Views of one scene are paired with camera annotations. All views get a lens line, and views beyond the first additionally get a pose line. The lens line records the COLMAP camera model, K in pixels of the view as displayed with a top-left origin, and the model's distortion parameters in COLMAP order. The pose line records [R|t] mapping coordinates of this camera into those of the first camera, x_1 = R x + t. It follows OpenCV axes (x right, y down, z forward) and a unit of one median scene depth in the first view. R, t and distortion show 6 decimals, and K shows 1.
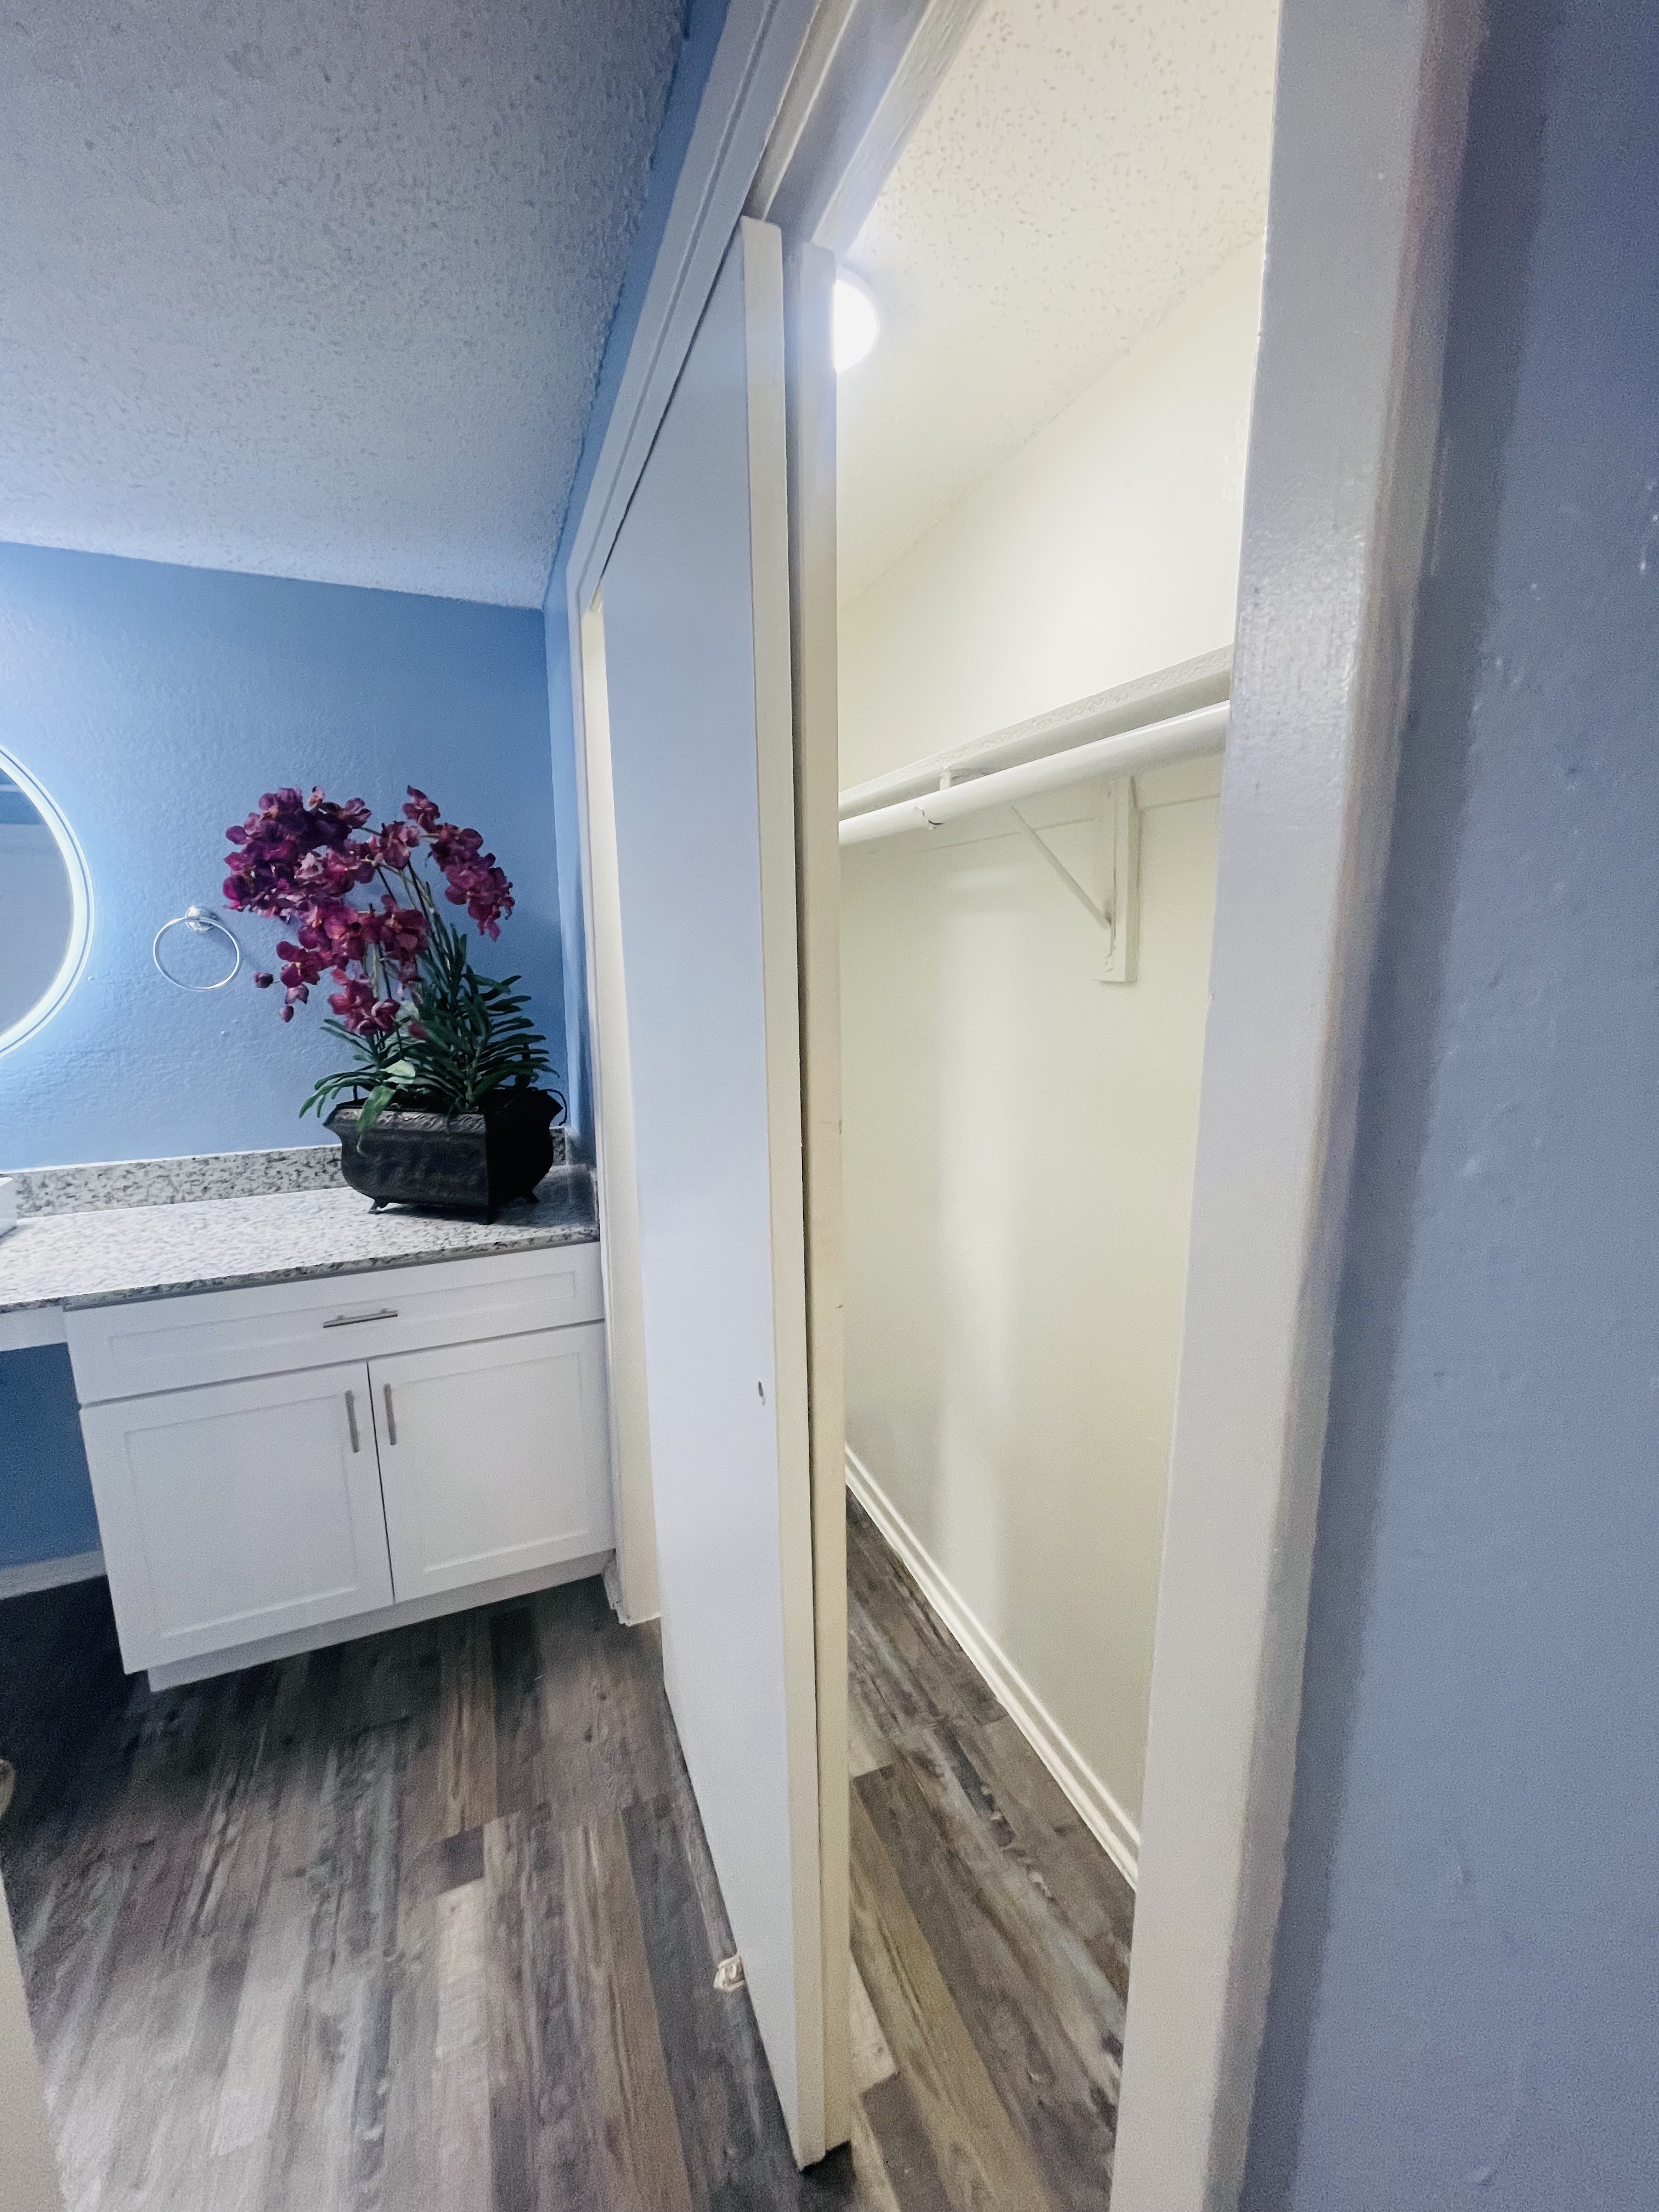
lens RADIAL K [[889.0, 0, 835.4], [0, 889.0, 1094.2], [0, 0, 1]] dist [-0.002373, -0.000095]
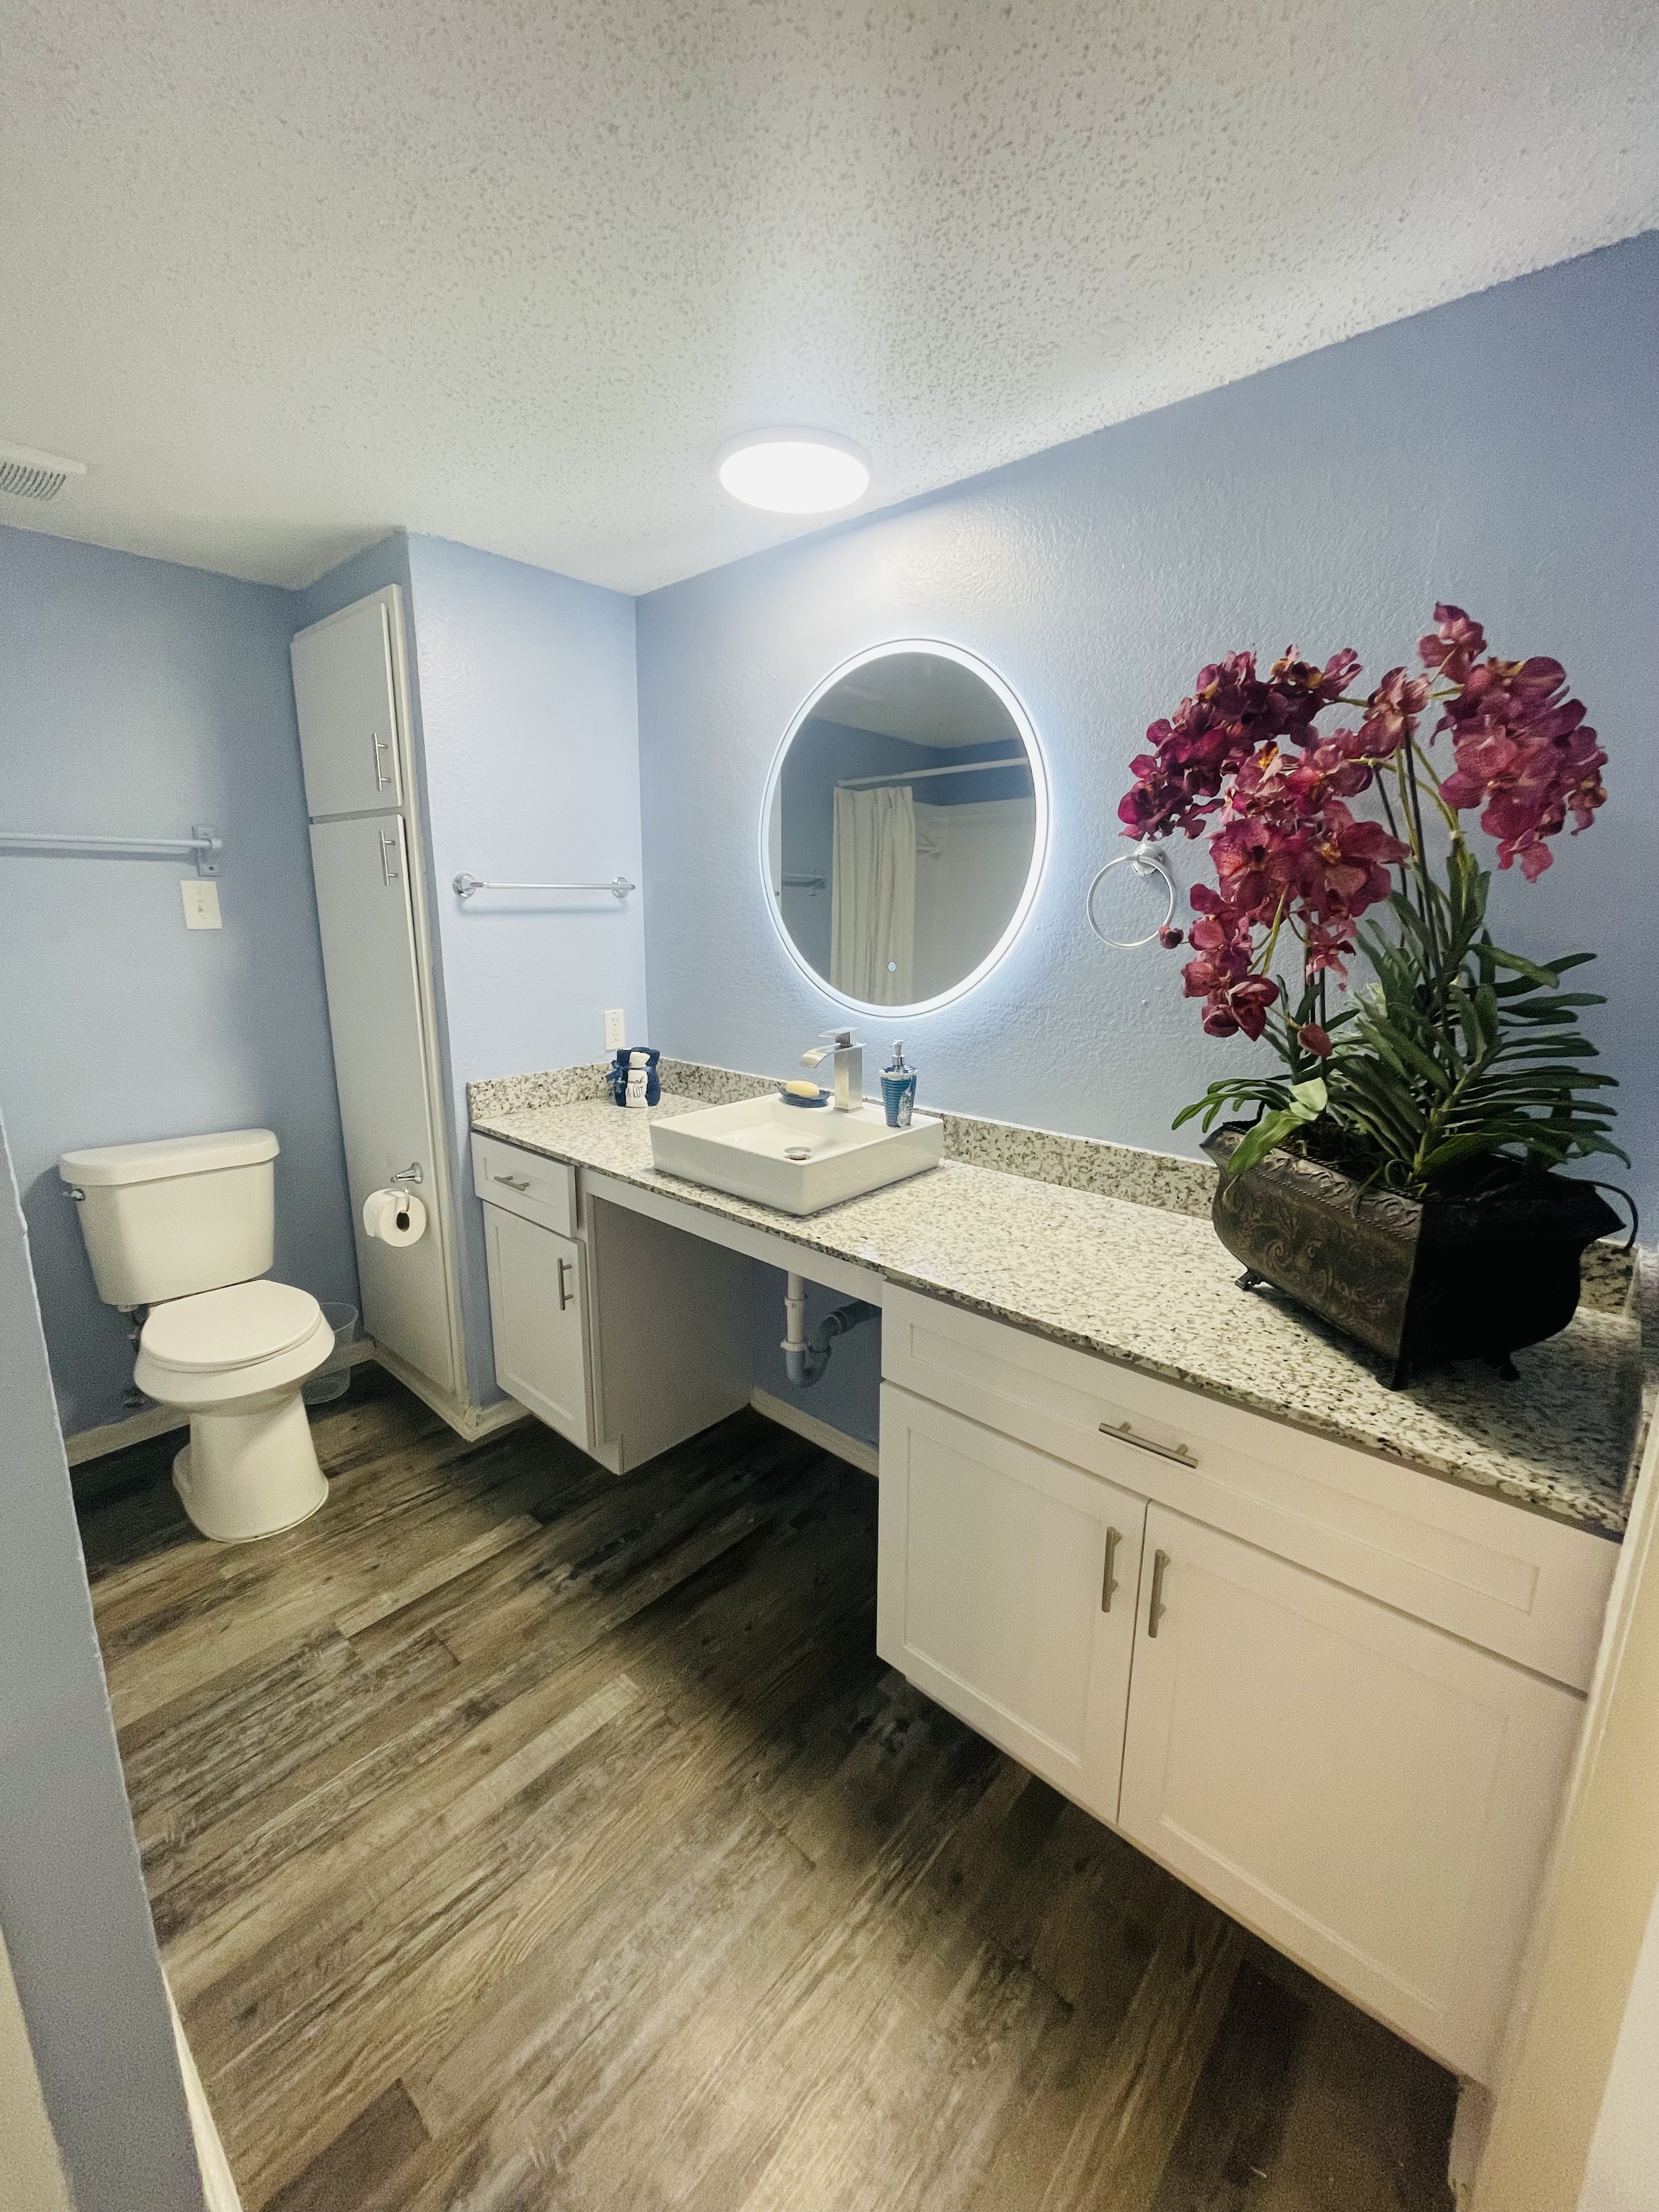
lens RADIAL K [[889.0, 0, 835.4], [0, 889.0, 1094.2], [0, 0, 1]] dist [-0.002373, -0.000095]
pose [[0.435847, 0.200859, -0.877321, -0.089249], [-0.170188, 0.975586, 0.138808, -0.055831], [0.883784, 0.088810, 0.459390, 0.419565]]
